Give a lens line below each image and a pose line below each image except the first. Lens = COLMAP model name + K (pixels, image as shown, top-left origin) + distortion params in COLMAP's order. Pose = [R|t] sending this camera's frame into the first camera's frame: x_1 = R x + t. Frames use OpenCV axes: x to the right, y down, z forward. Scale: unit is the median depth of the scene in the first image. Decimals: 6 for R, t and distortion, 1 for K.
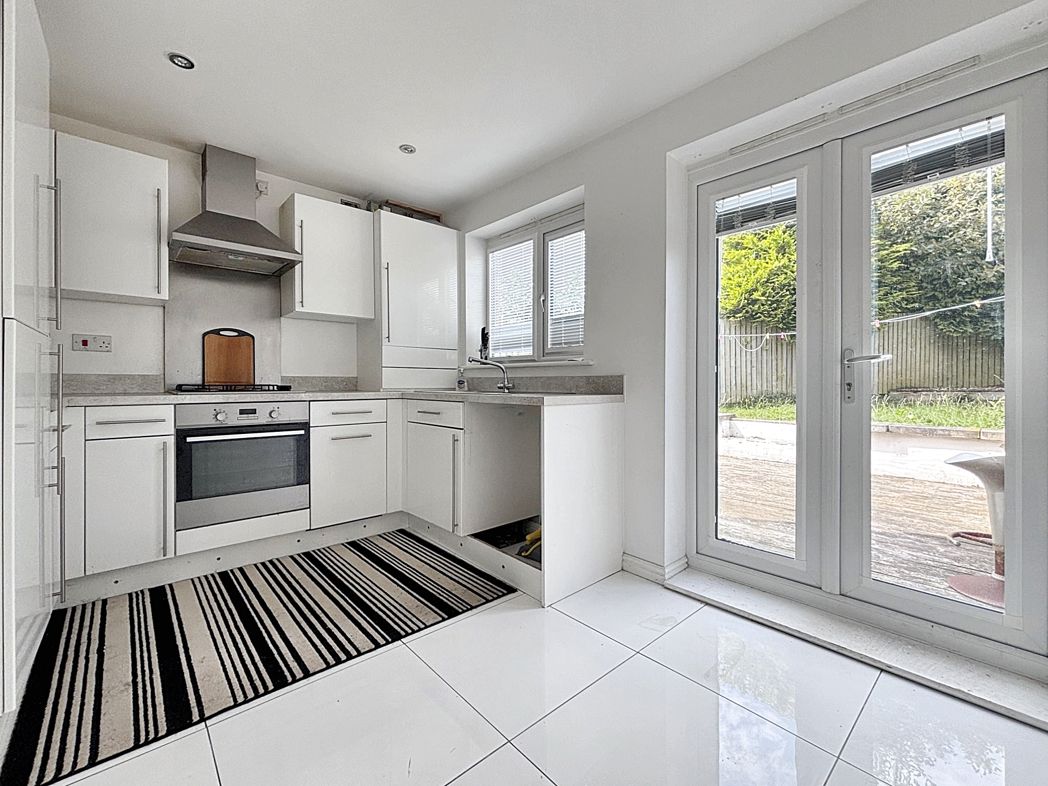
lens RADIAL K [[434.2, 0, 531.9], [0, 434.2, 386.1], [0, 0, 1]] dist [-0.001168, 0.001116]
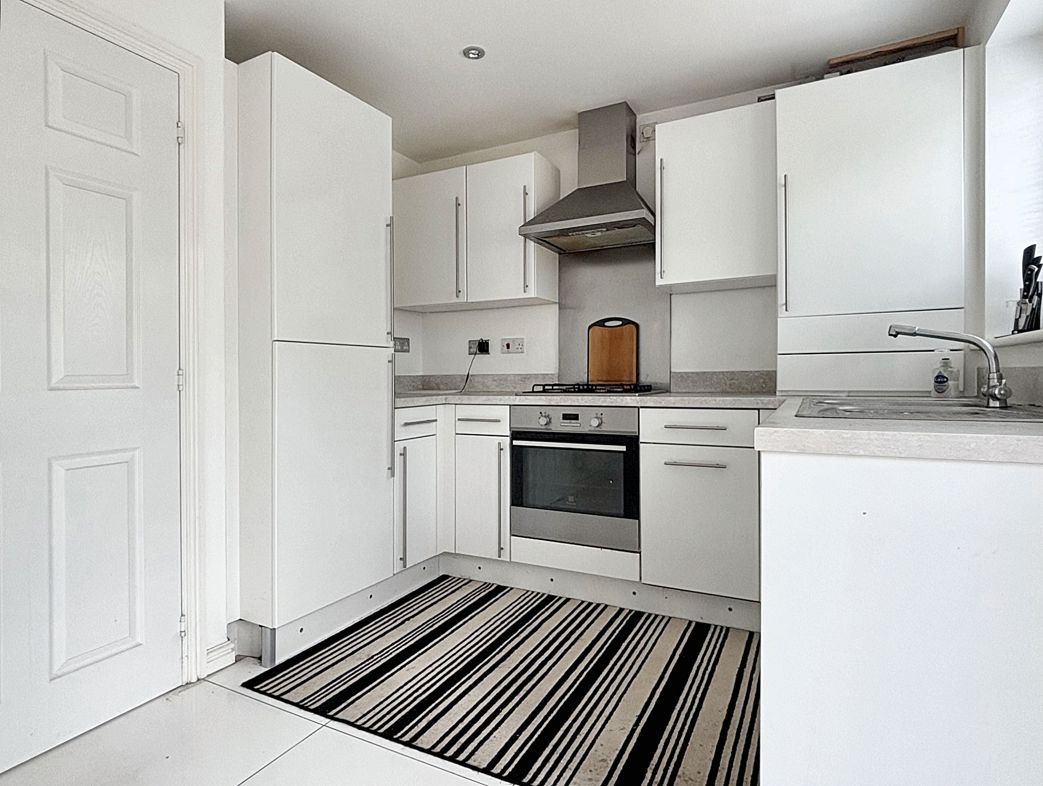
lens RADIAL K [[581.8, 0, 523.1], [0, 581.8, 387.7], [0, 0, 1]] dist [0.004991, -0.001035]
pose [[0.351635, 0.011614, -0.936065, 0.354706], [0.000453, 0.999921, 0.012576, -0.011599], [0.936137, -0.004846, 0.351602, 0.499789]]
